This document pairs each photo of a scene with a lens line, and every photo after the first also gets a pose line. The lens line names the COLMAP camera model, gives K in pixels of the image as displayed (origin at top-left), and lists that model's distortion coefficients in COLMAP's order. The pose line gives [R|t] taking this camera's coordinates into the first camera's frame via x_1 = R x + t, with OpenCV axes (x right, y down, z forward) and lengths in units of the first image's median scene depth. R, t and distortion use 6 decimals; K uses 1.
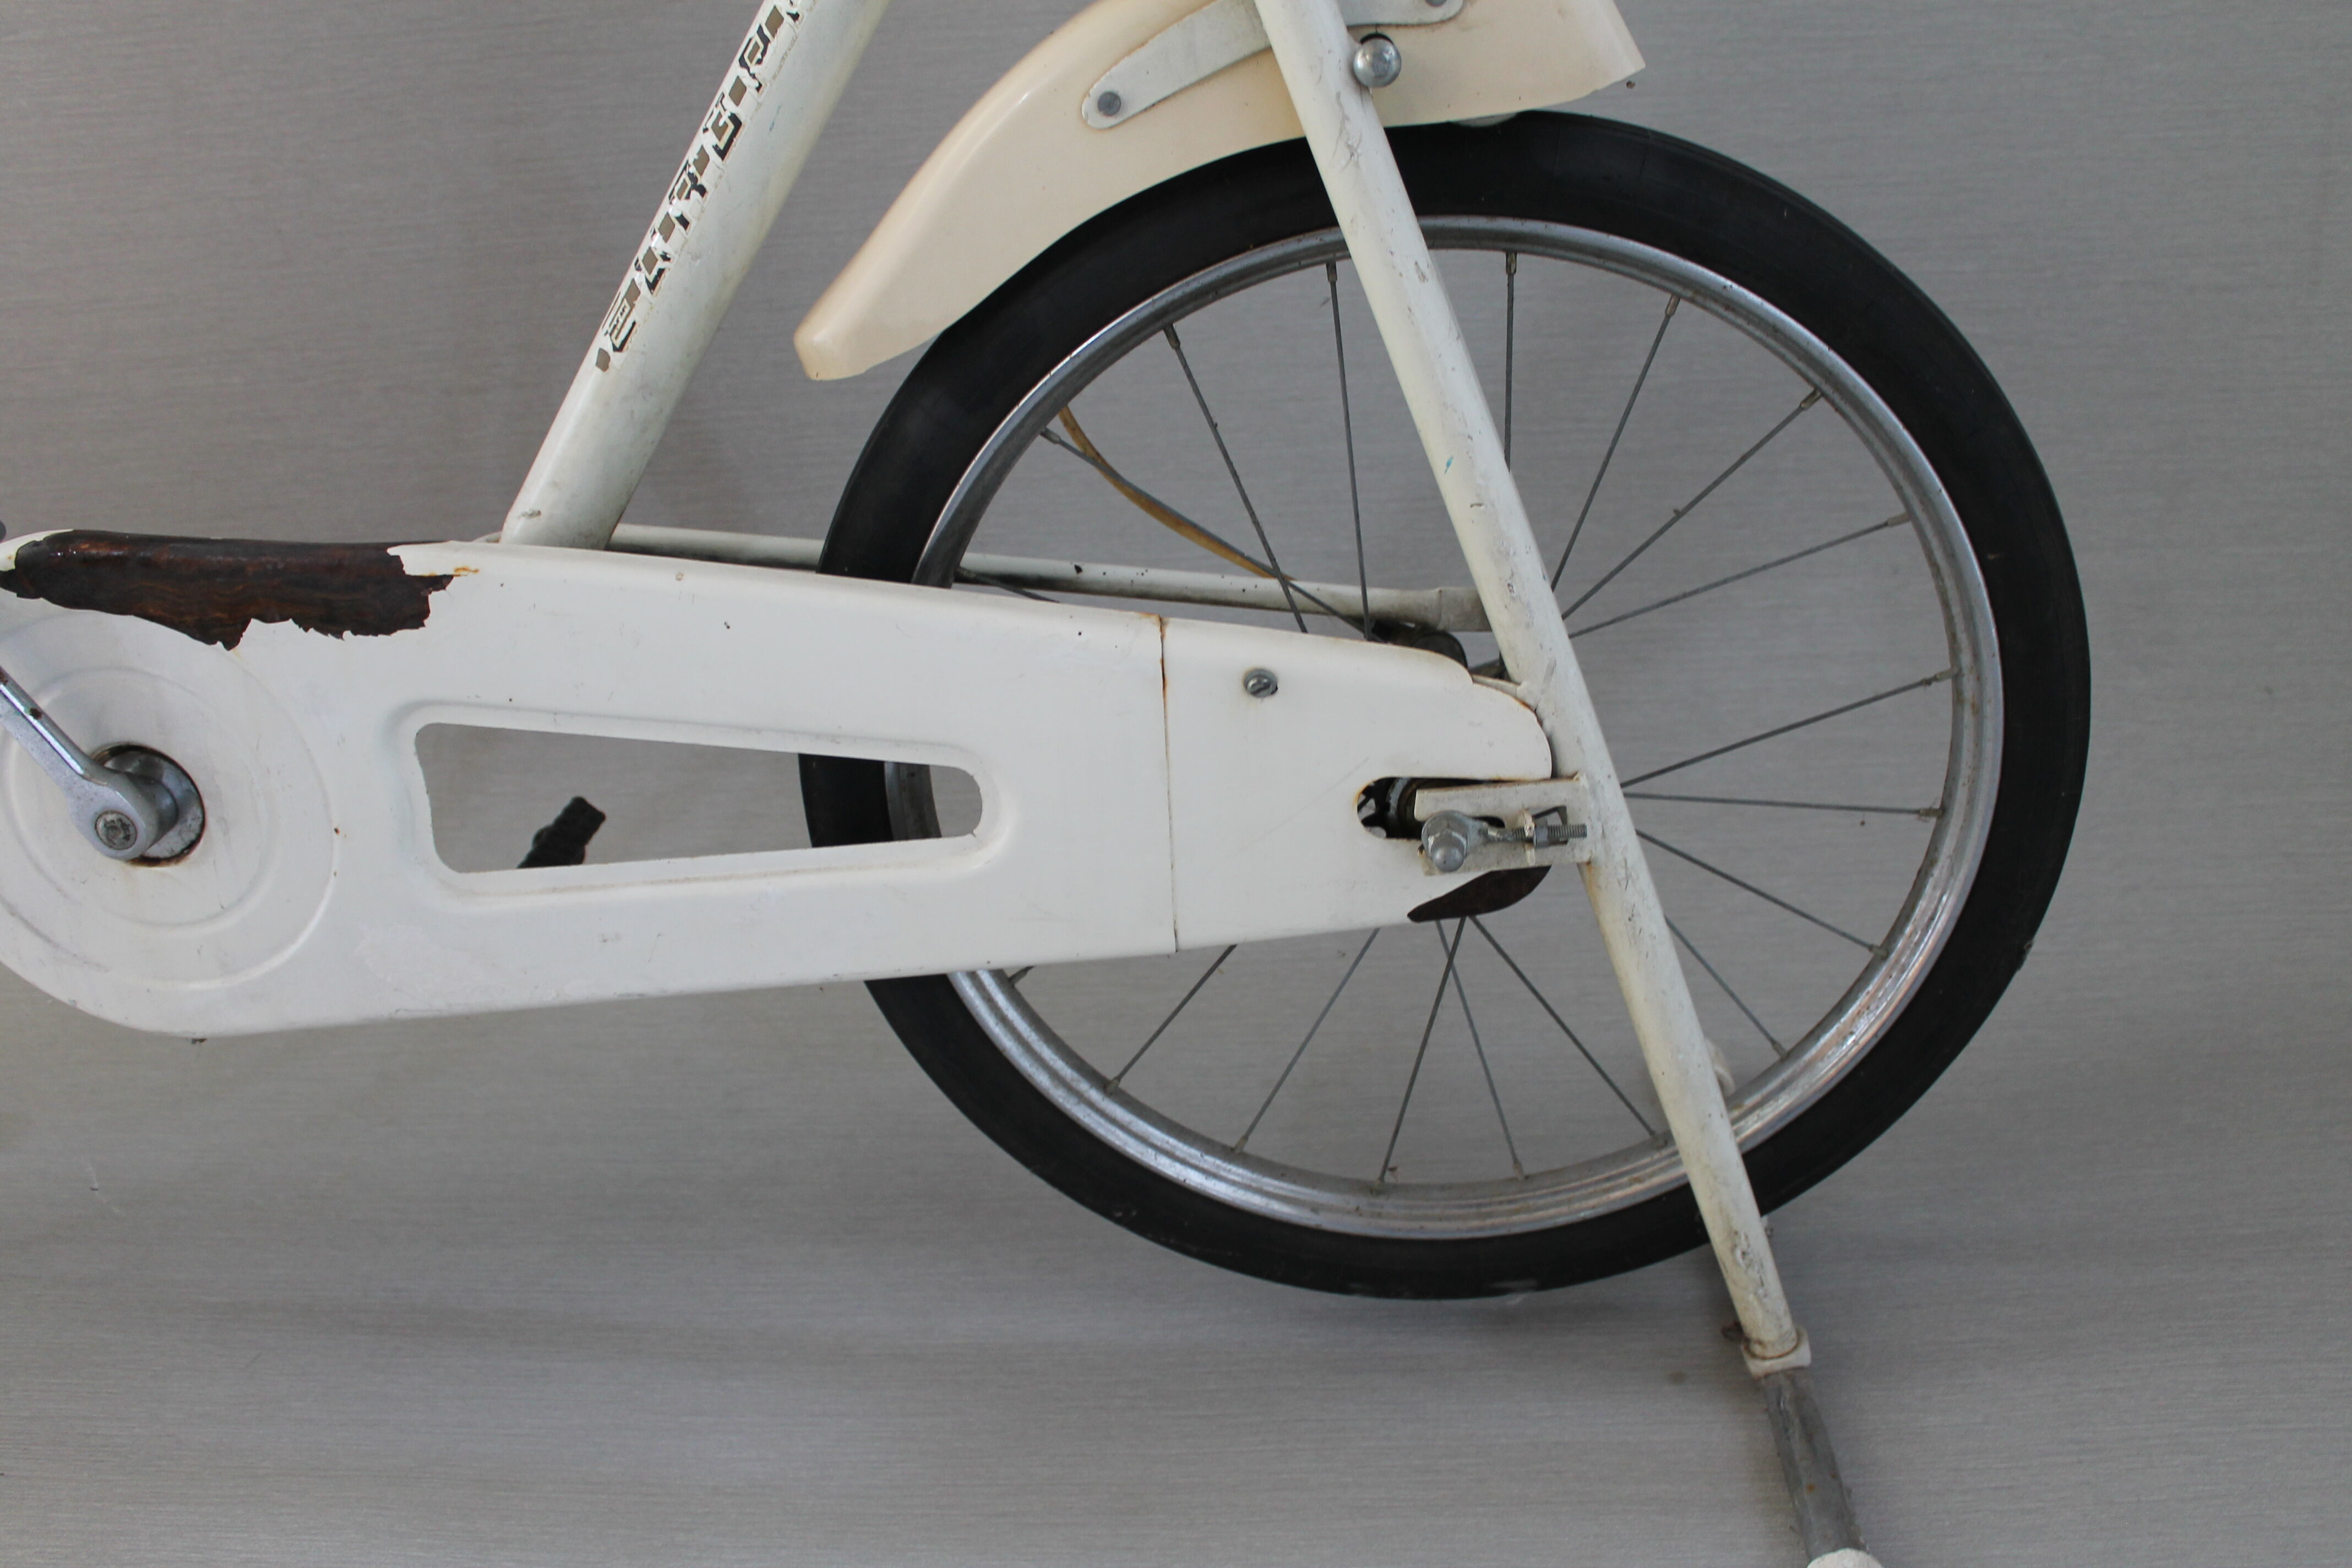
lens RADIAL K [[2054.3, 0, 1157.4], [0, 2054.3, 775.9], [0, 0, 1]] dist [-0.134449, 0.079589]
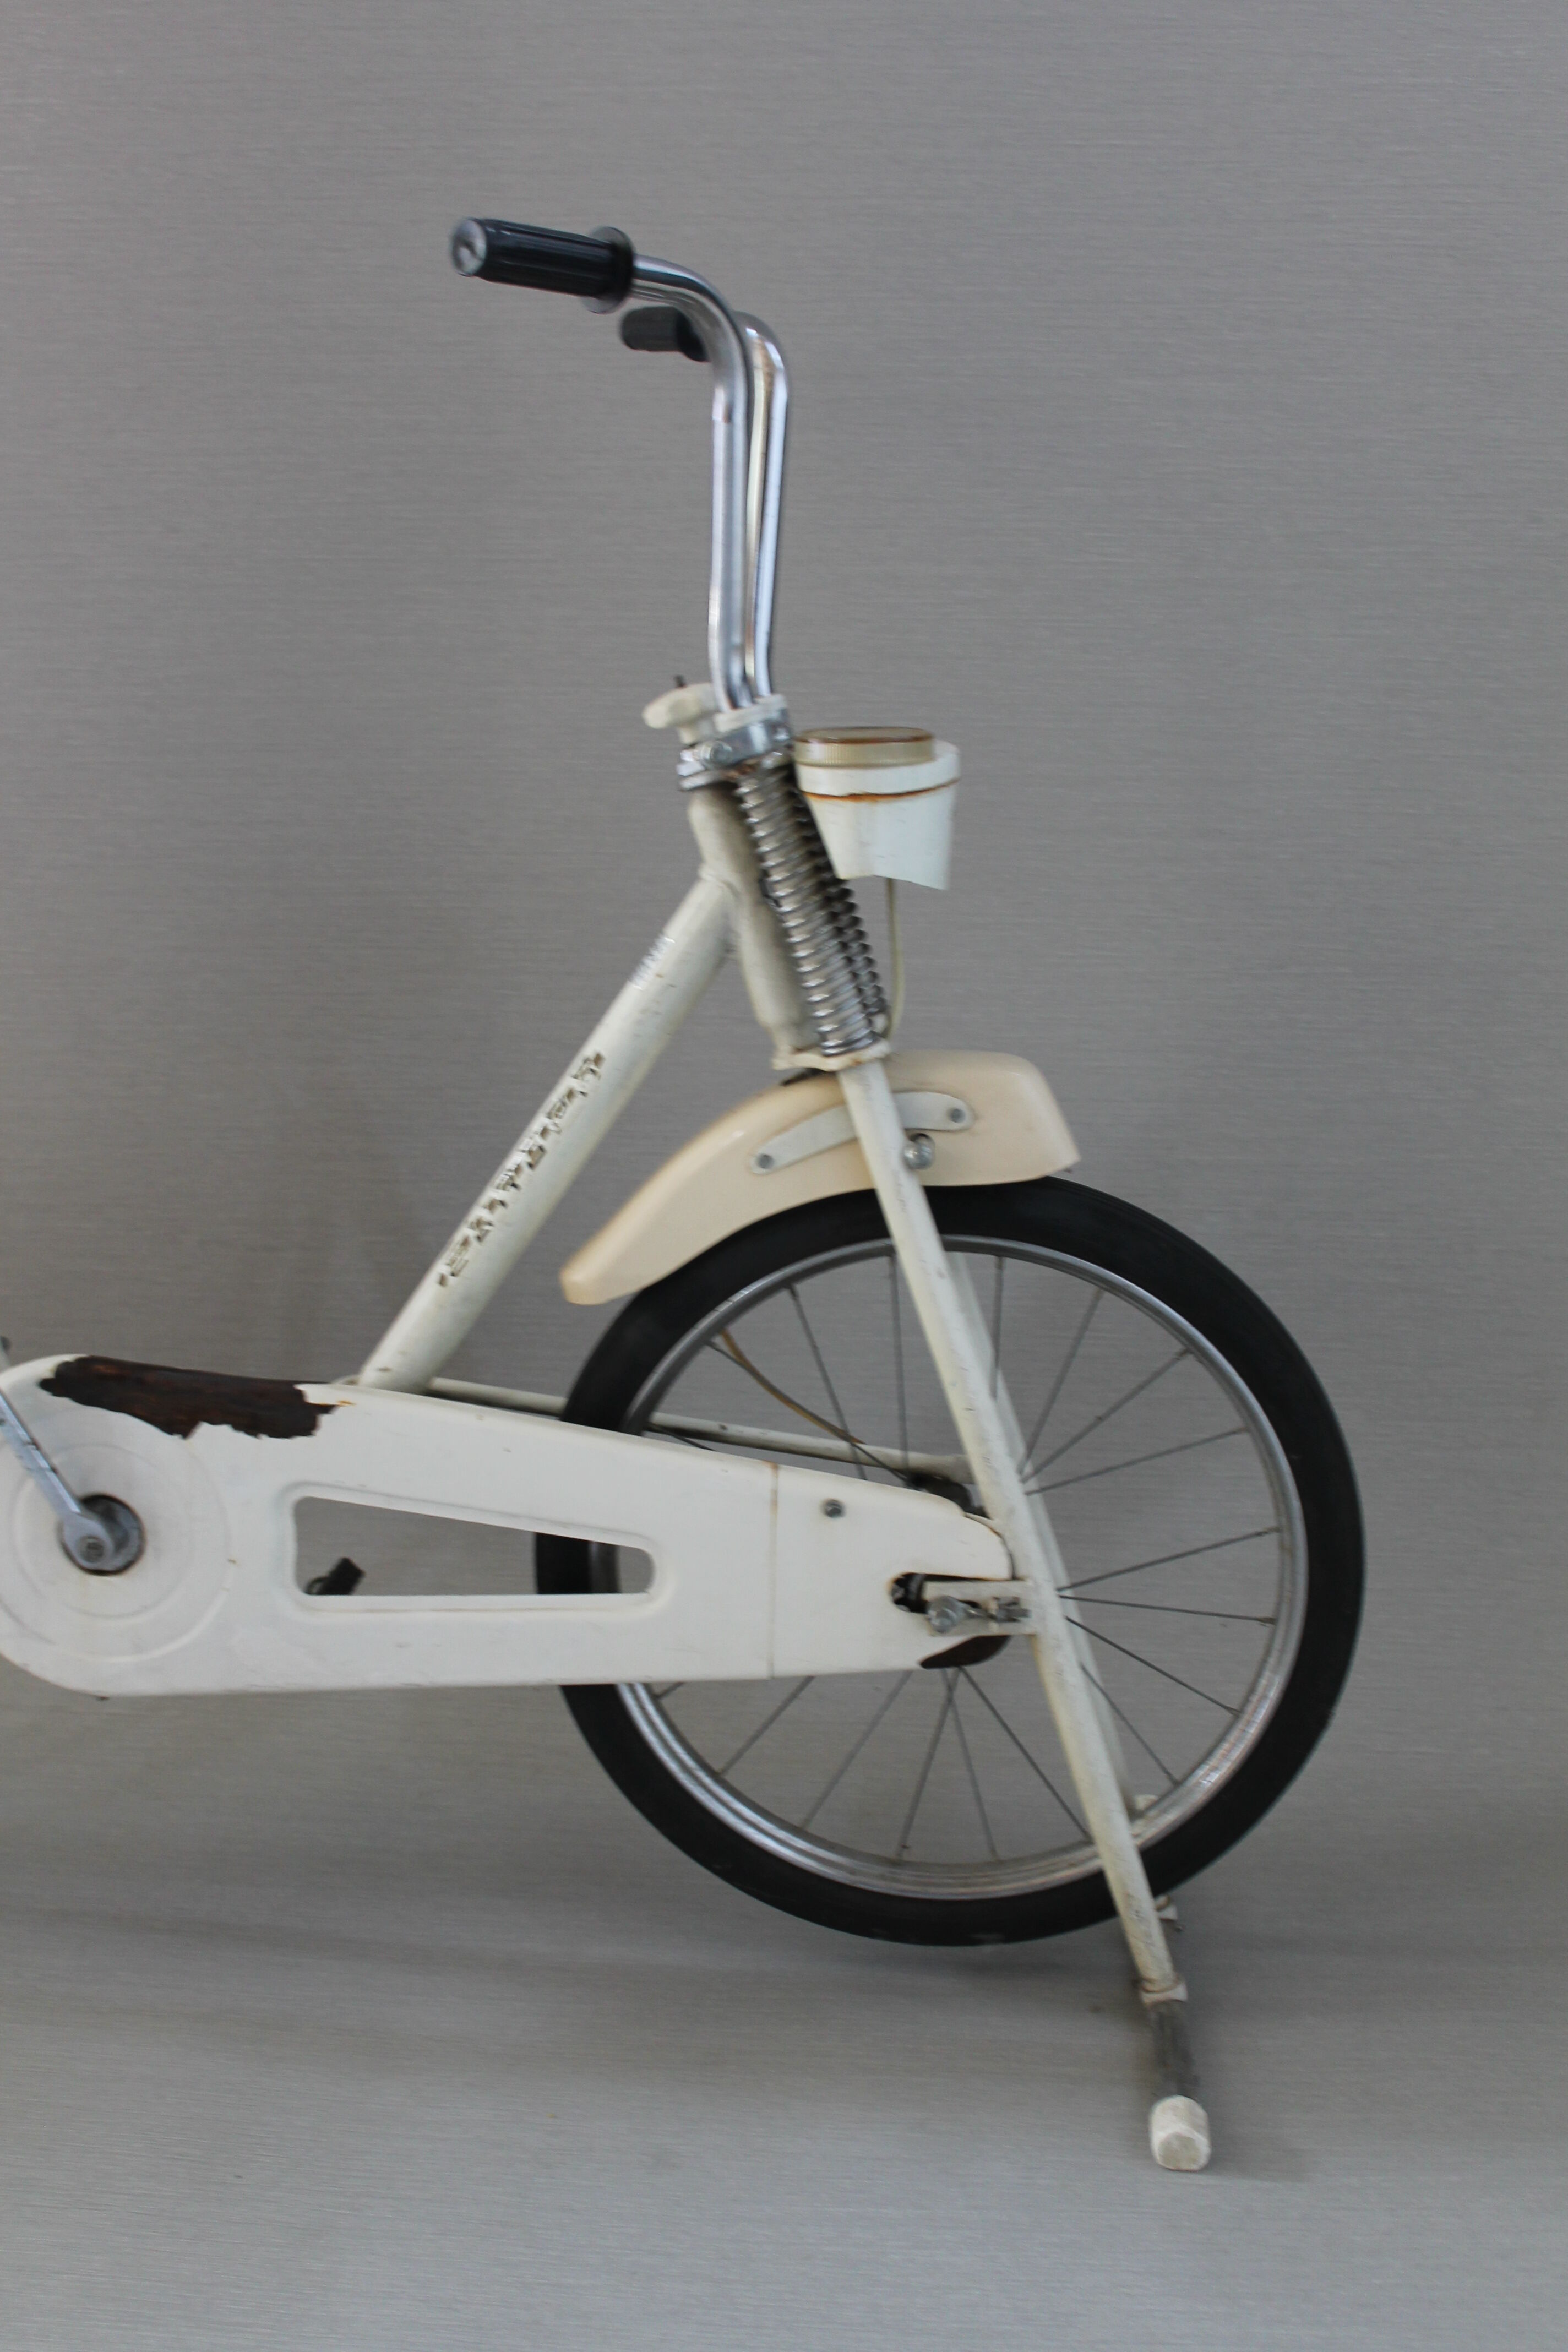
lens RADIAL K [[2422.0, 0, 739.8], [0, 2422.0, 1173.9], [0, 0, 1]] dist [-0.088615, 0.000000]
pose [[0.997706, 0.066418, -0.013100, -0.015020], [-0.067692, 0.981173, -0.180879, 0.043244], [0.000840, 0.181351, 0.983418, -0.869782]]
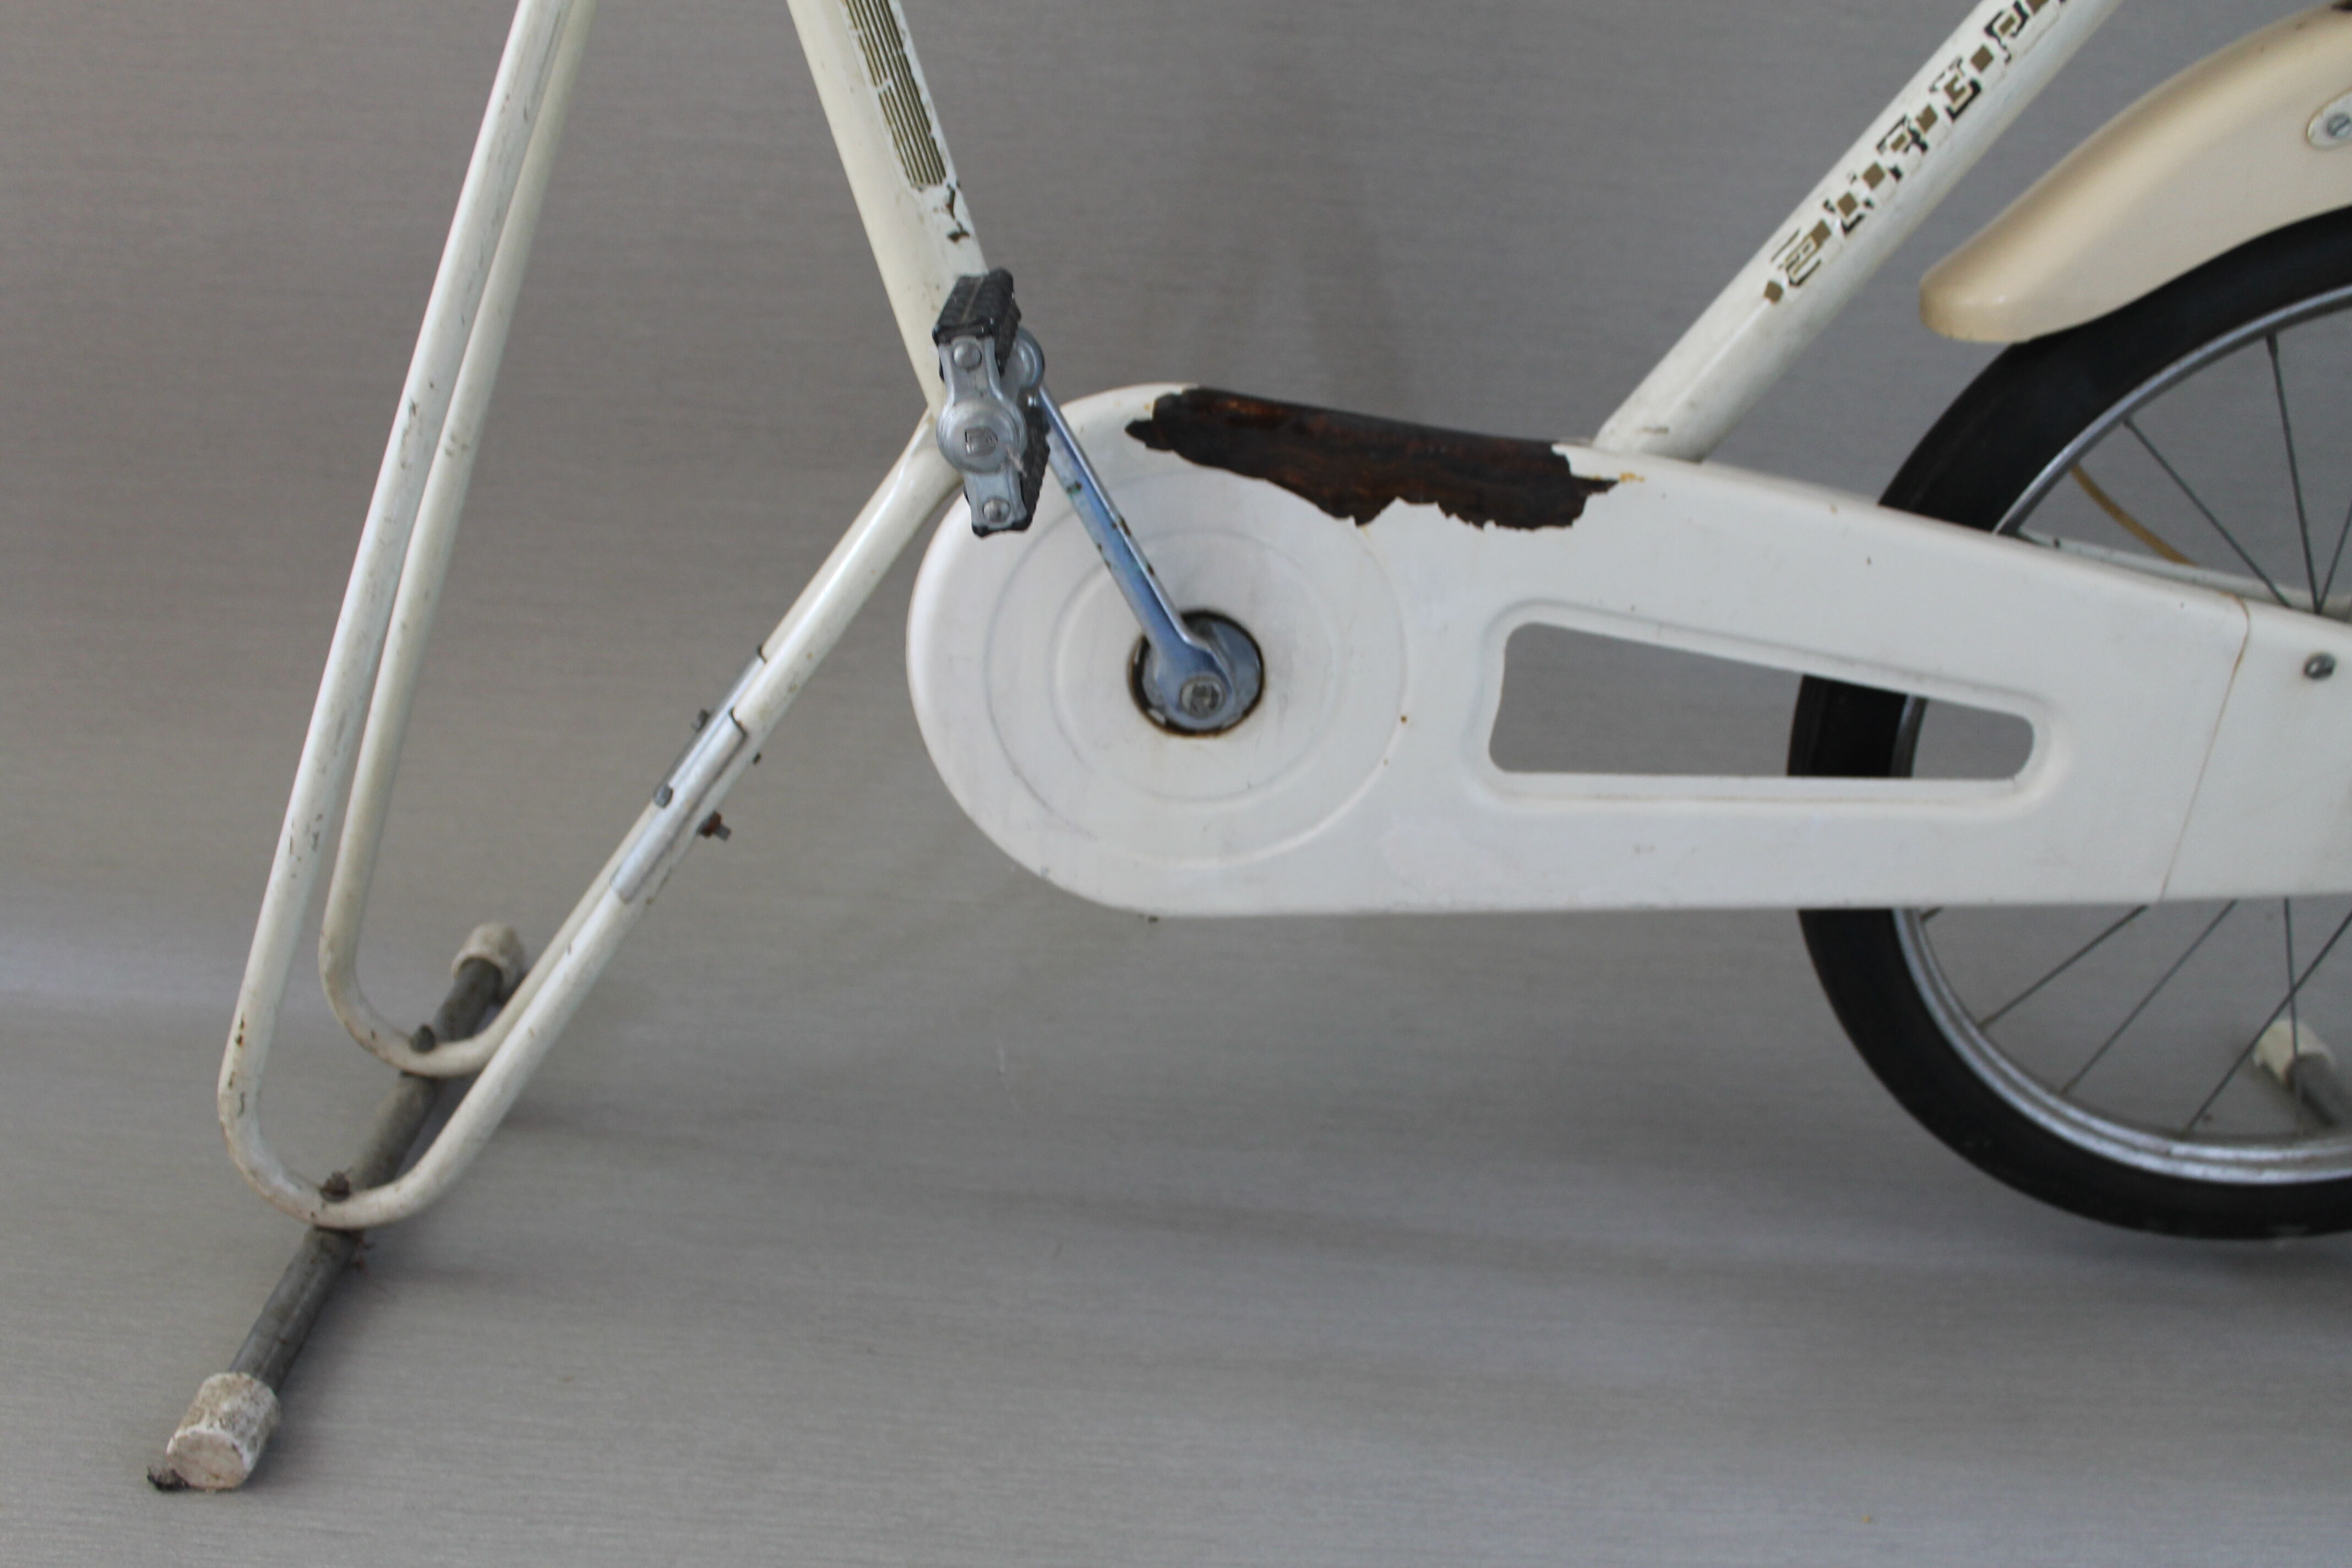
lens RADIAL K [[2054.3, 0, 1192.9], [0, 2054.3, 783.0], [0, 0, 1]] dist [-0.134449, 0.079589]
pose [[0.990661, 0.089345, 0.102994, -0.613615], [-0.090985, 0.995788, 0.011331, 0.056636], [-0.101548, -0.020596, 0.994617, -0.002256]]
